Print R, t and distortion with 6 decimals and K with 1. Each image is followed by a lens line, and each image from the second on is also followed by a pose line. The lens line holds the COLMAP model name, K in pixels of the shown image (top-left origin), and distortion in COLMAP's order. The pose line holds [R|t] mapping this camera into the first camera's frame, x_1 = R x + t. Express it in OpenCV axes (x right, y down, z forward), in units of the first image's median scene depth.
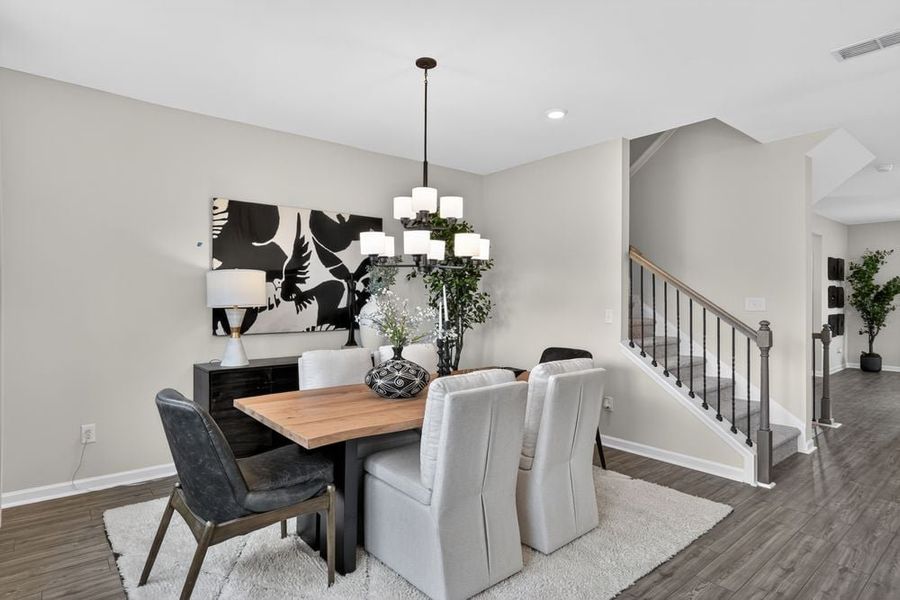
lens RADIAL K [[486.8, 0, 449.3], [0, 486.8, 298.2], [0, 0, 1]] dist [-0.003428, -0.001083]
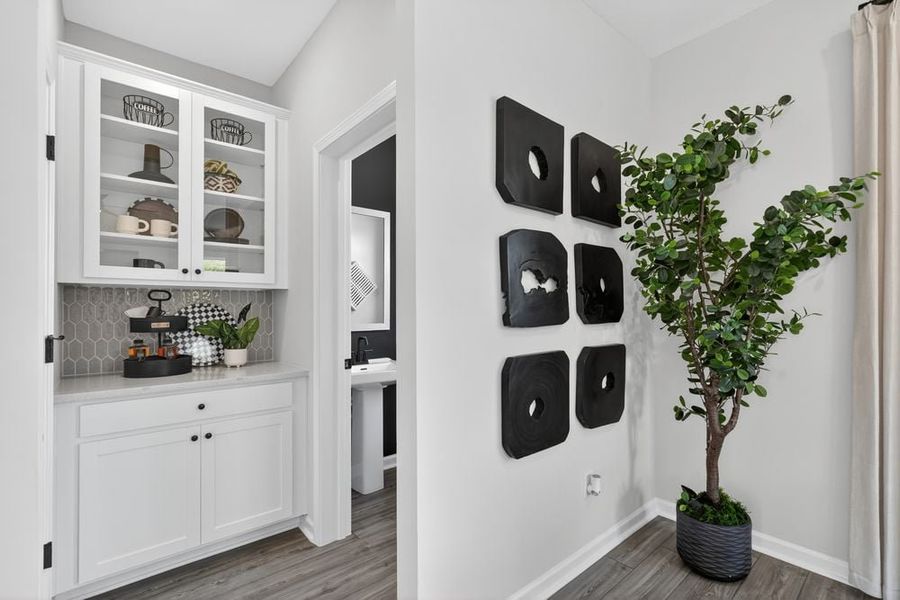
lens RADIAL K [[408.4, 0, 447.6], [0, 408.4, 299.4], [0, 0, 1]] dist [-0.011071, 0.000158]
pose [[0.999681, -0.010759, 0.022871, 0.575328], [0.010744, 0.999942, 0.000762, 0.004324], [-0.022878, -0.000516, 0.999738, 0.624438]]
